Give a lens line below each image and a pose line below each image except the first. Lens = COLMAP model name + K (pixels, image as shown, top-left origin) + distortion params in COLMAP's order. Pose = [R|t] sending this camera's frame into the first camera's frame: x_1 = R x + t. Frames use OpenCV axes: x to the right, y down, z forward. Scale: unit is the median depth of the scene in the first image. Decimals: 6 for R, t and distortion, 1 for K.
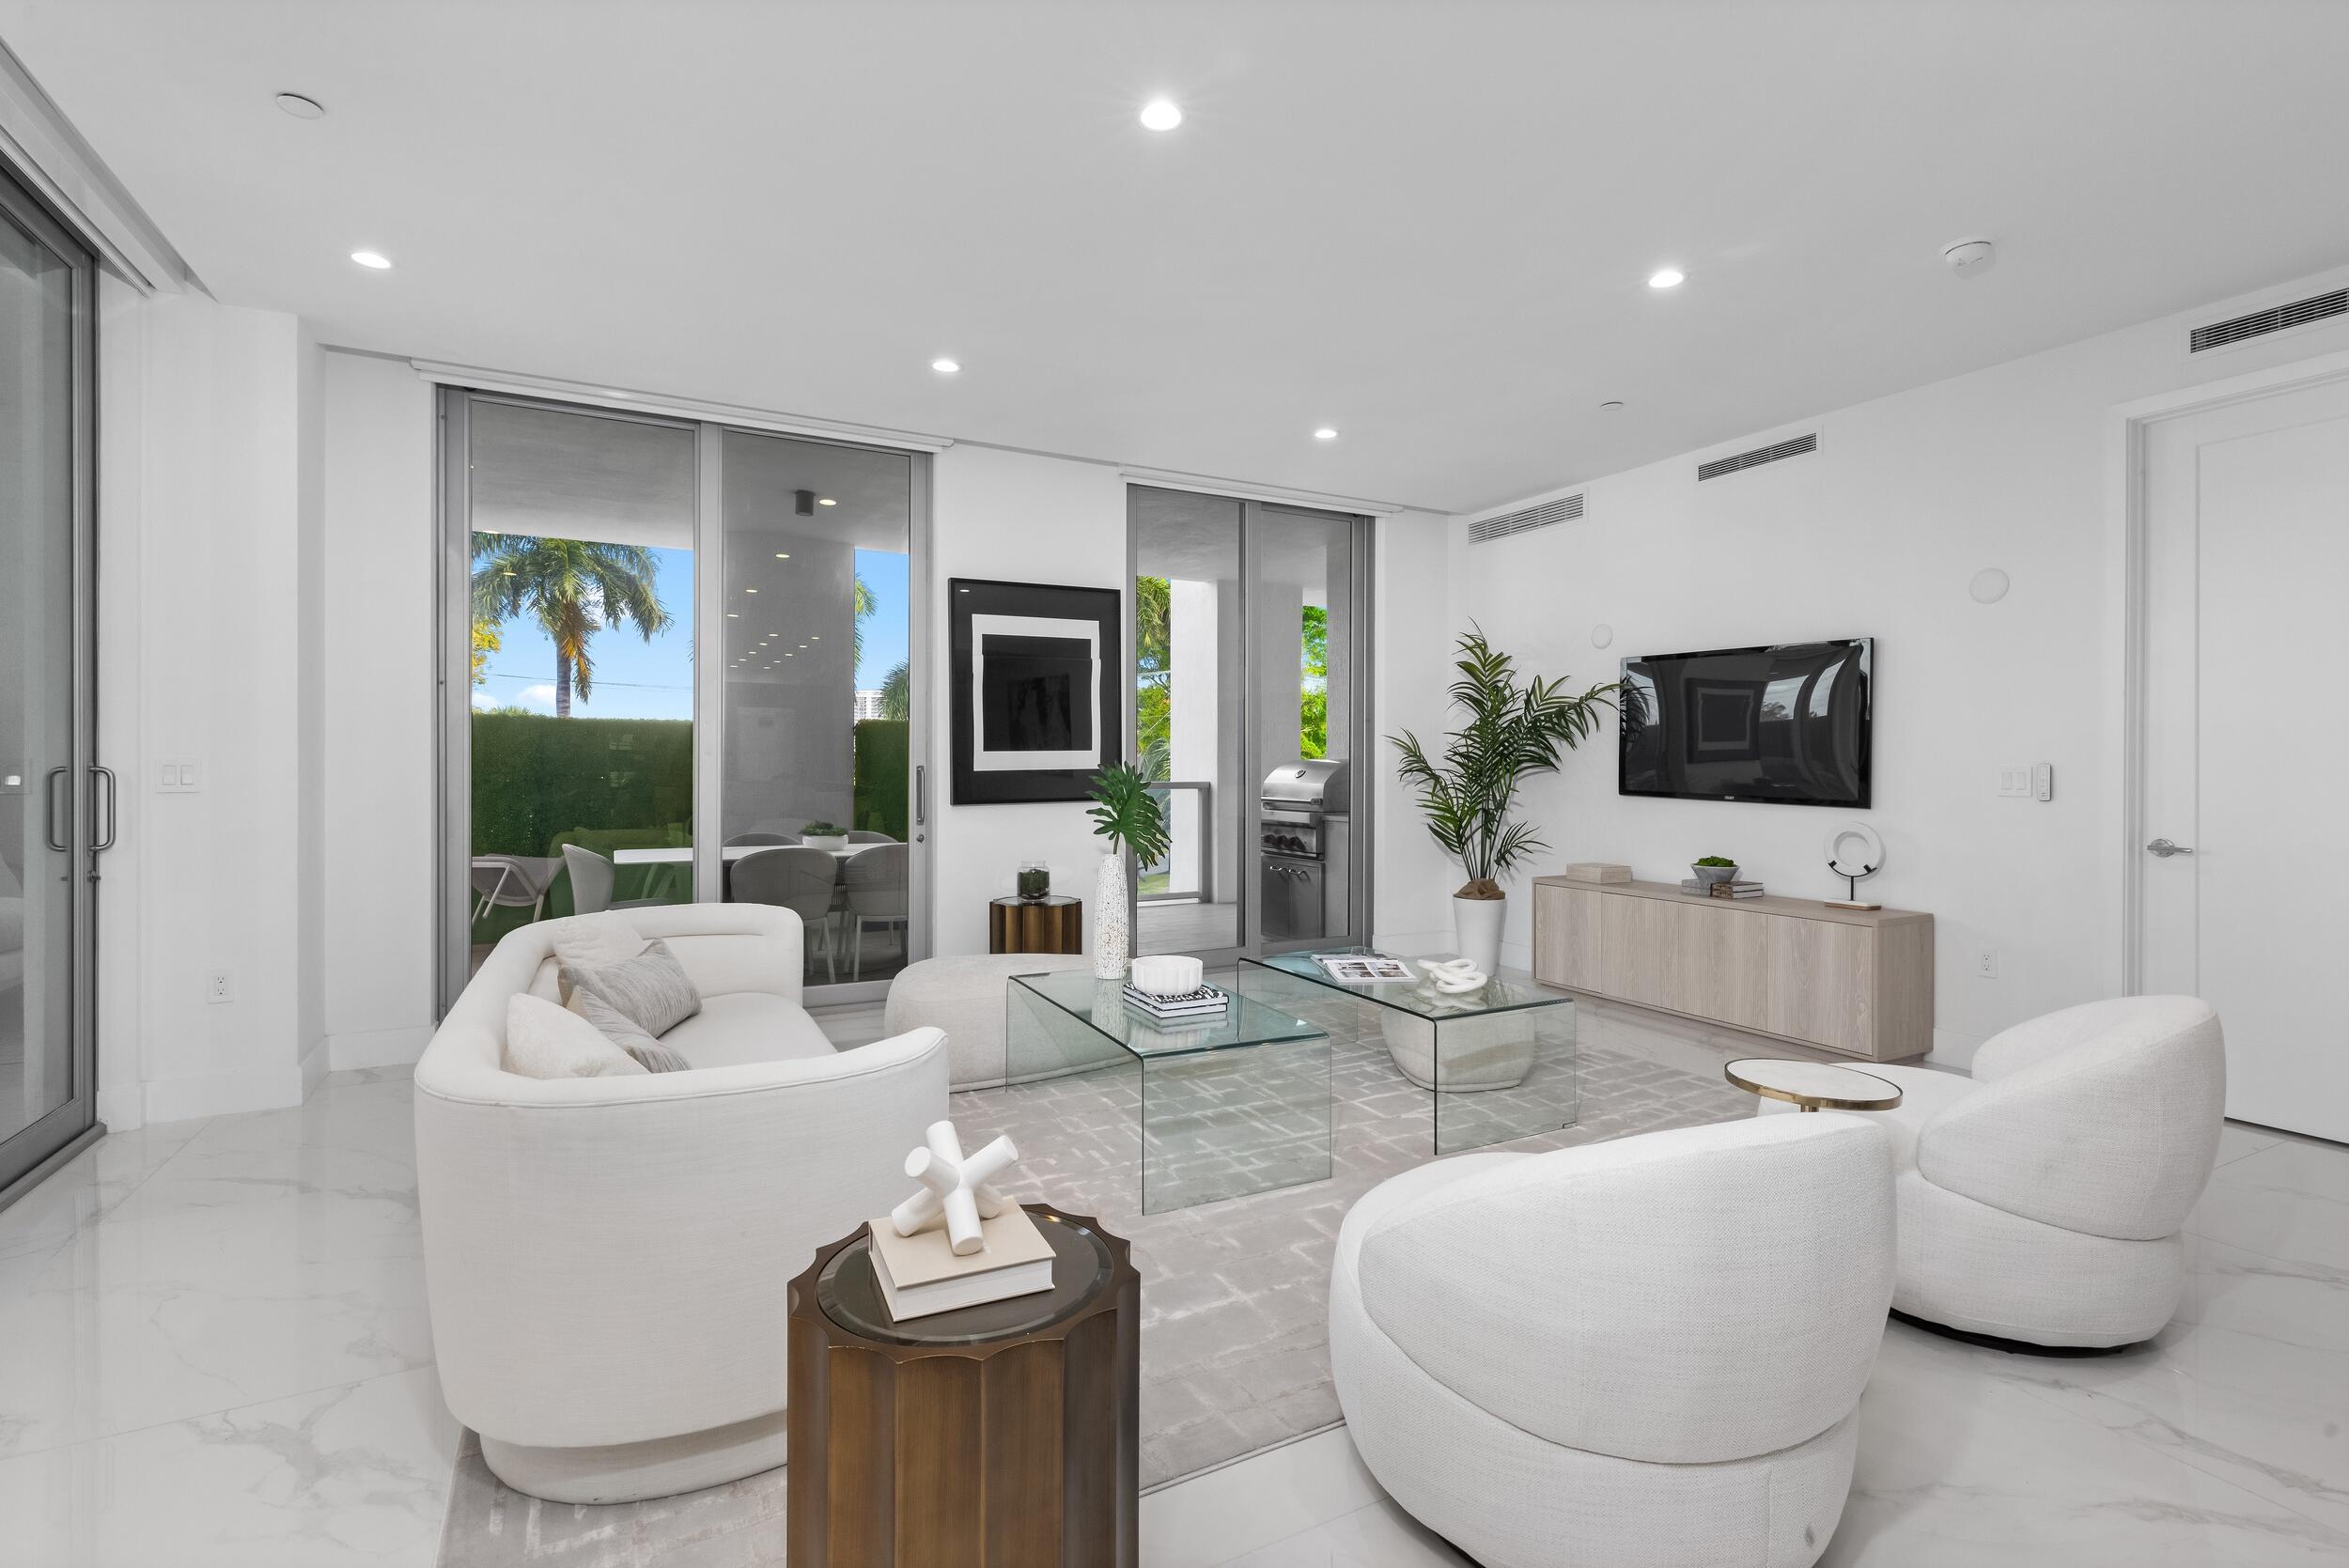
lens RADIAL K [[1078.7, 0, 1165.5], [0, 1078.7, 773.9], [0, 0, 1]] dist [-0.000436, 0.000791]
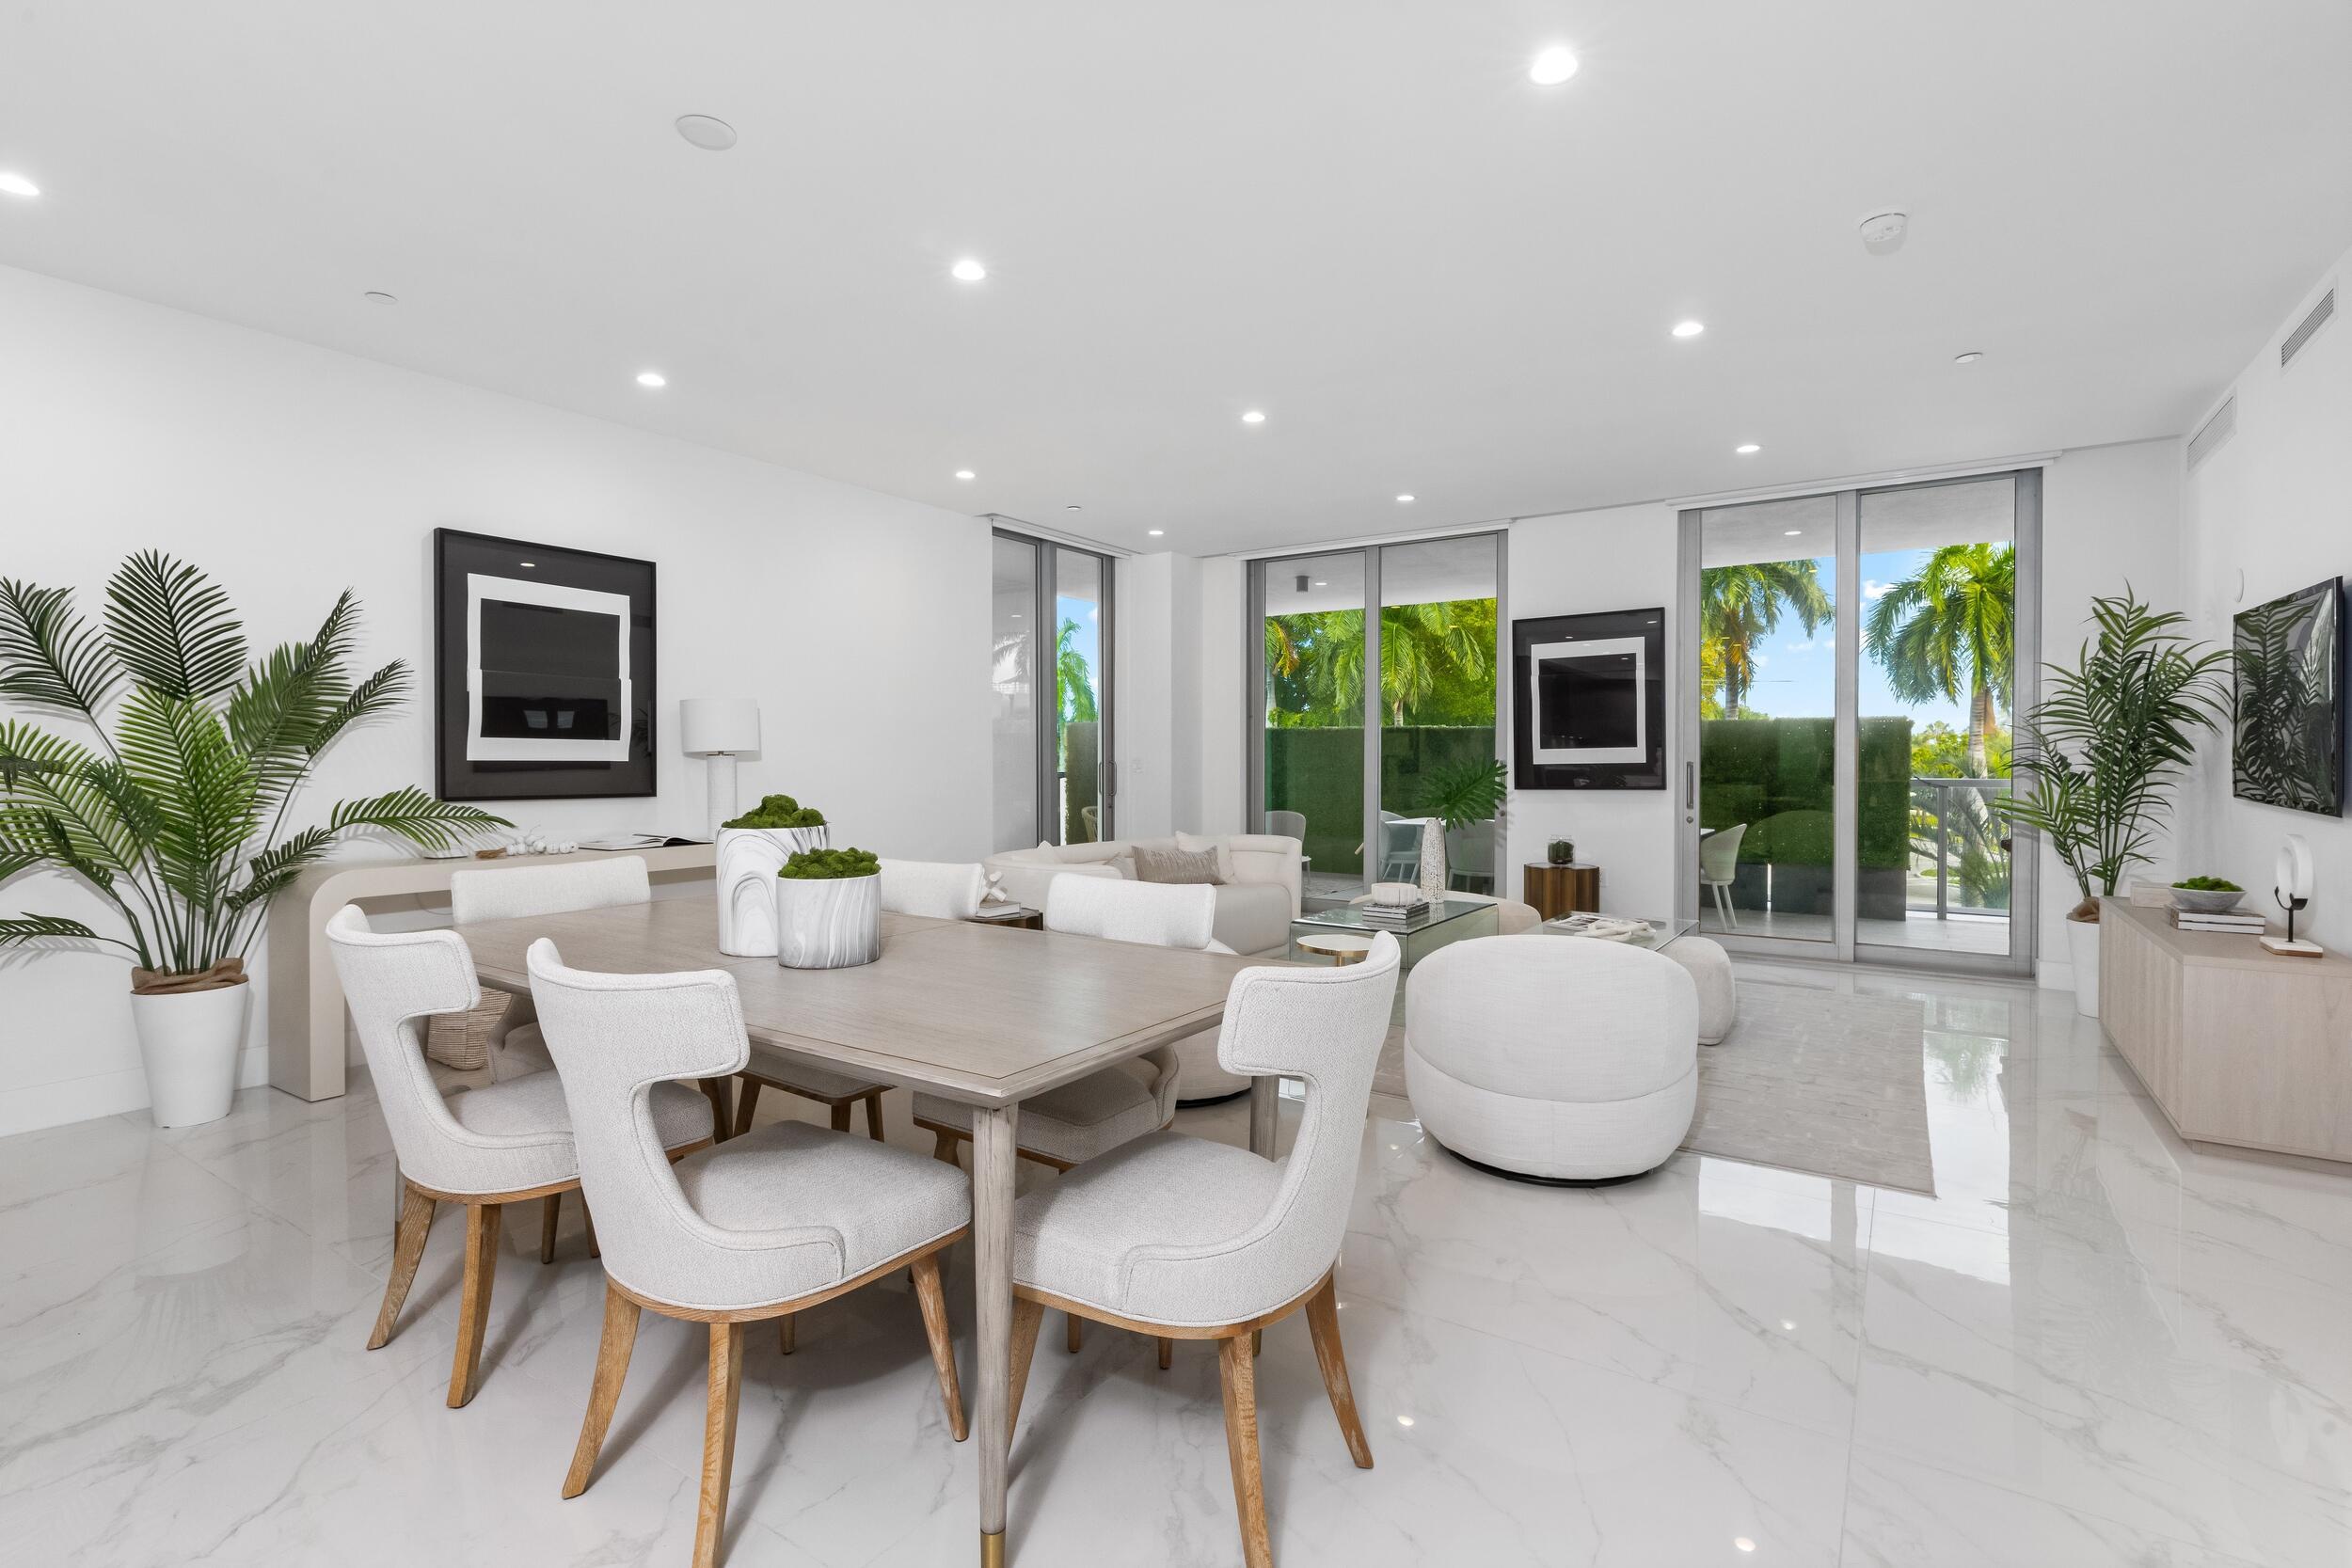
lens RADIAL K [[1080.1, 0, 1167.0], [0, 1080.1, 773.9], [0, 0, 1]] dist [-0.000436, 0.000791]
pose [[0.465499, 0.009859, -0.884993, 0.723743], [-0.008312, 0.999943, 0.006768, 0.003999], [0.885009, 0.004206, 0.465554, -0.005893]]
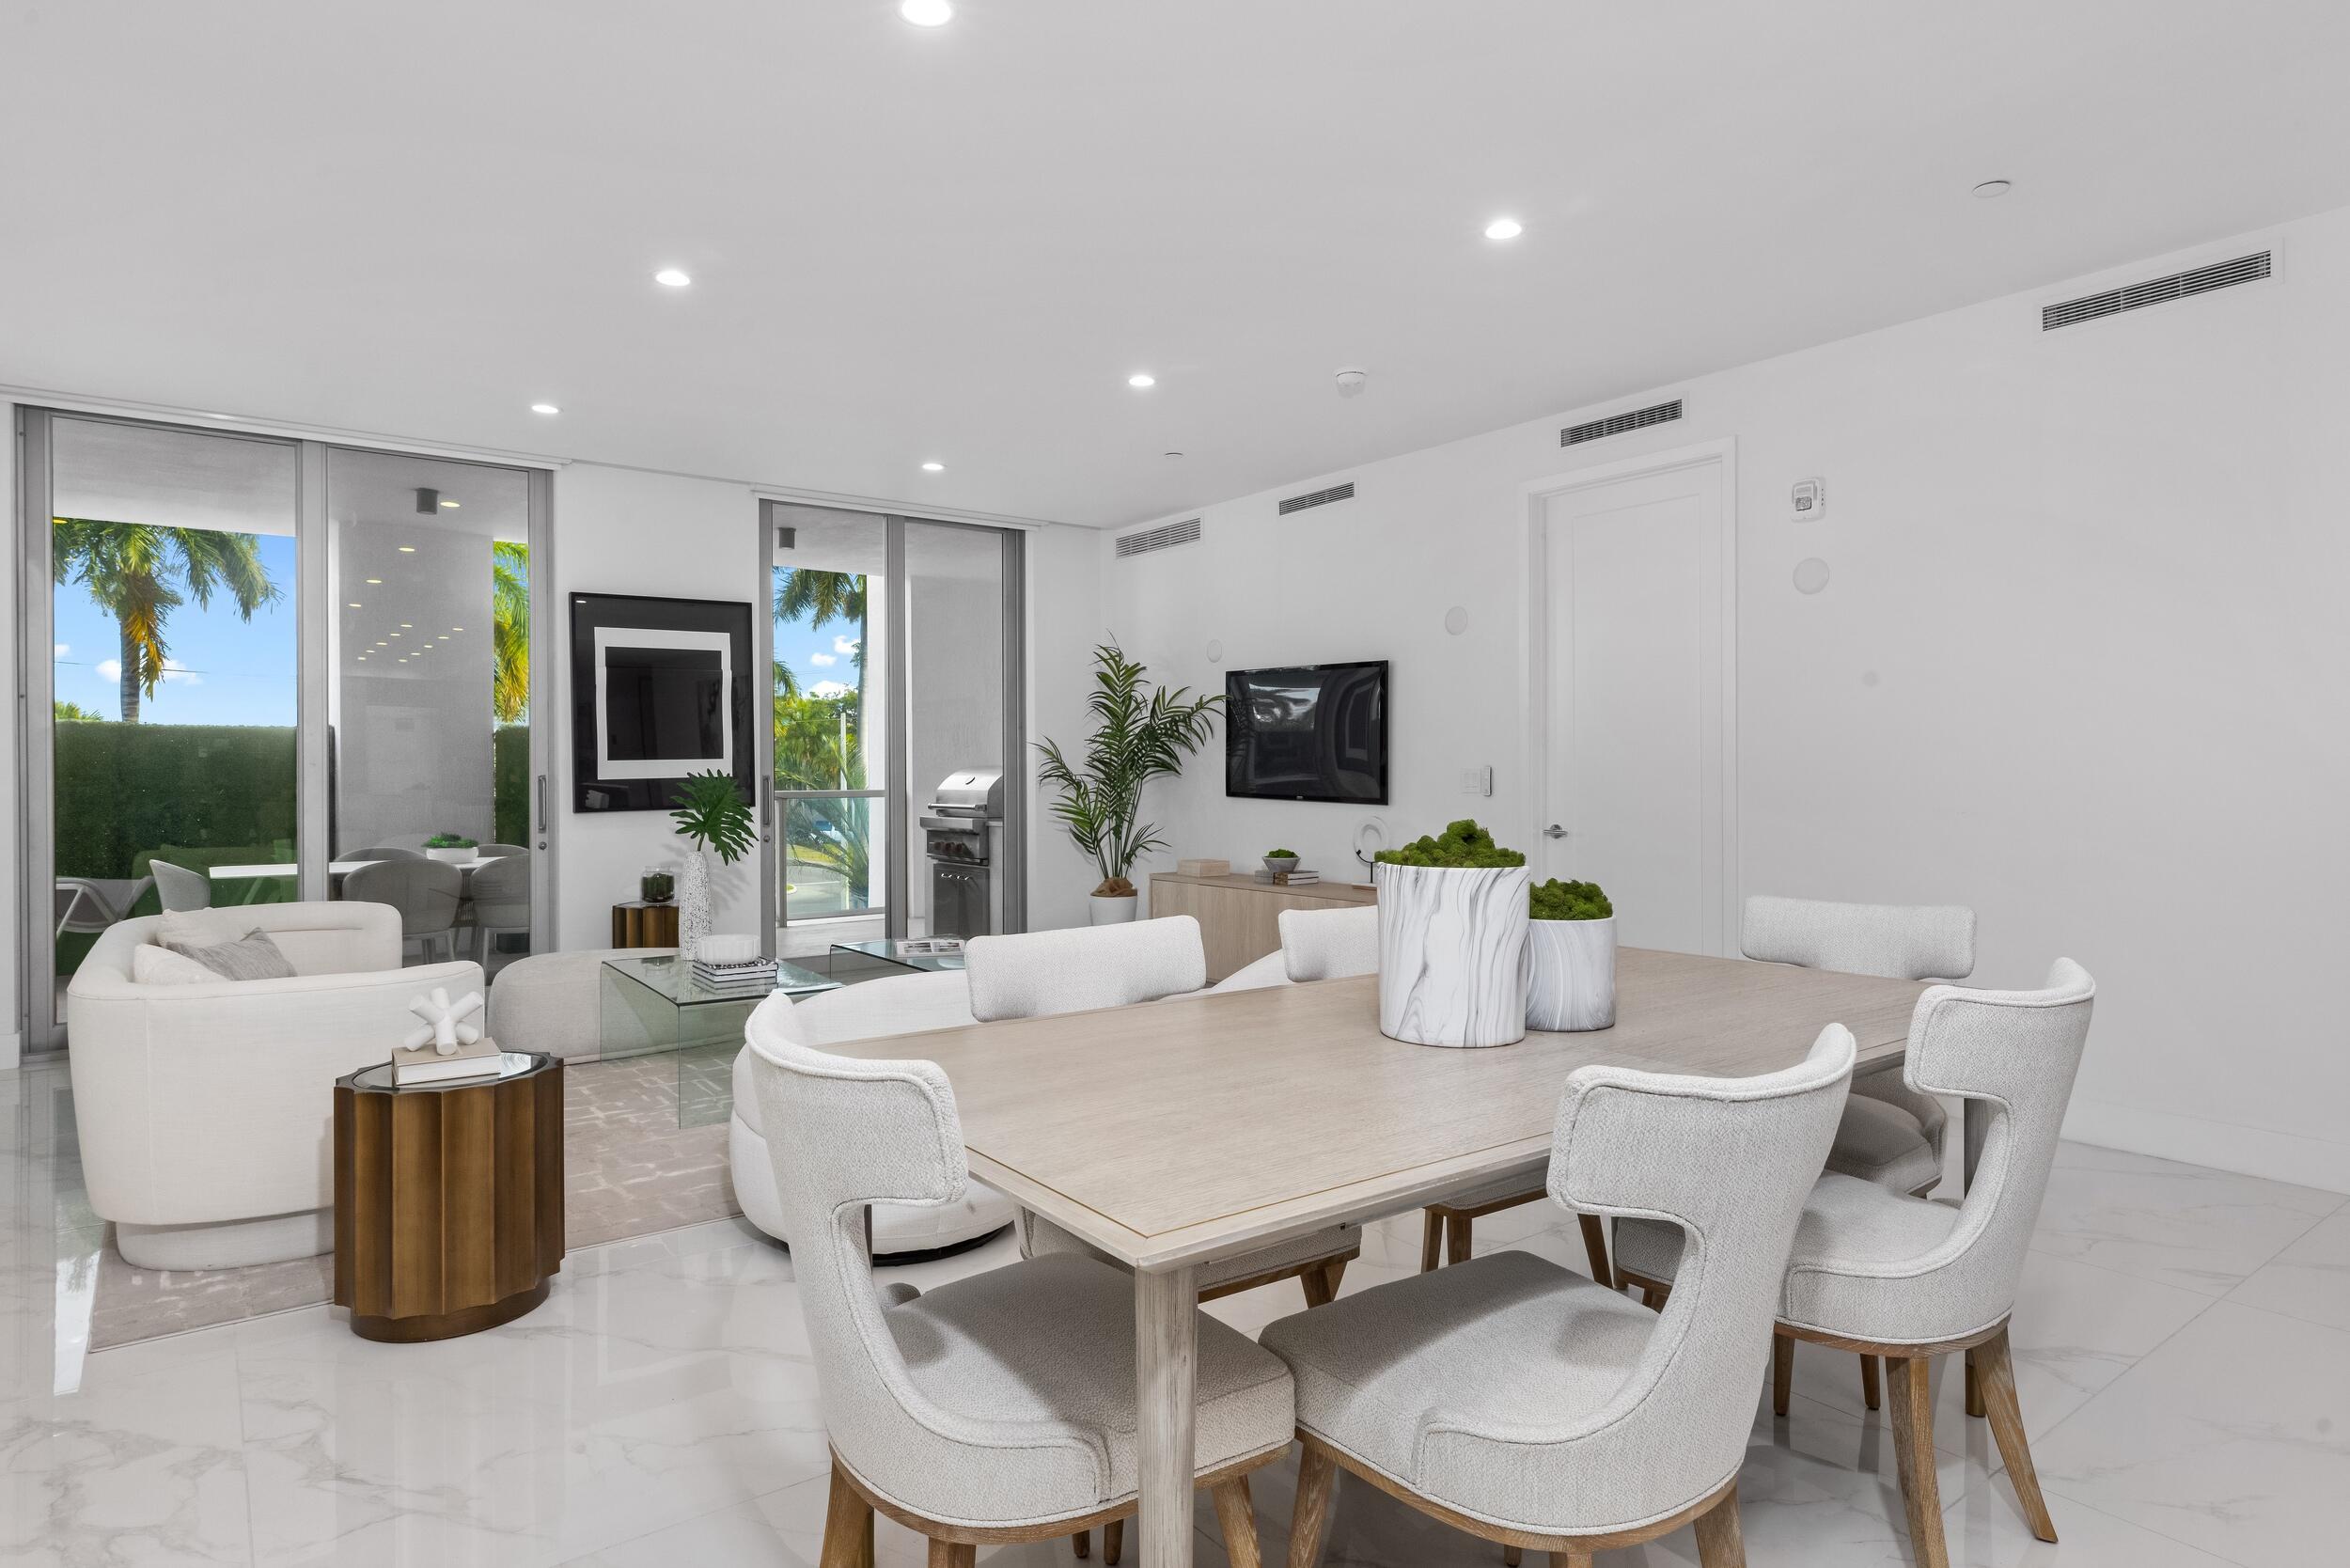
lens RADIAL K [[1311.4, 0, 1175.0], [0, 1311.4, 784.0], [0, 0, 1]] dist [-0.004690, 0.002877]
pose [[0.986122, -0.008739, 0.165793, 0.145425], [0.008590, 0.999962, 0.001619, 0.003770], [-0.165801, -0.000172, 0.986159, -0.296258]]
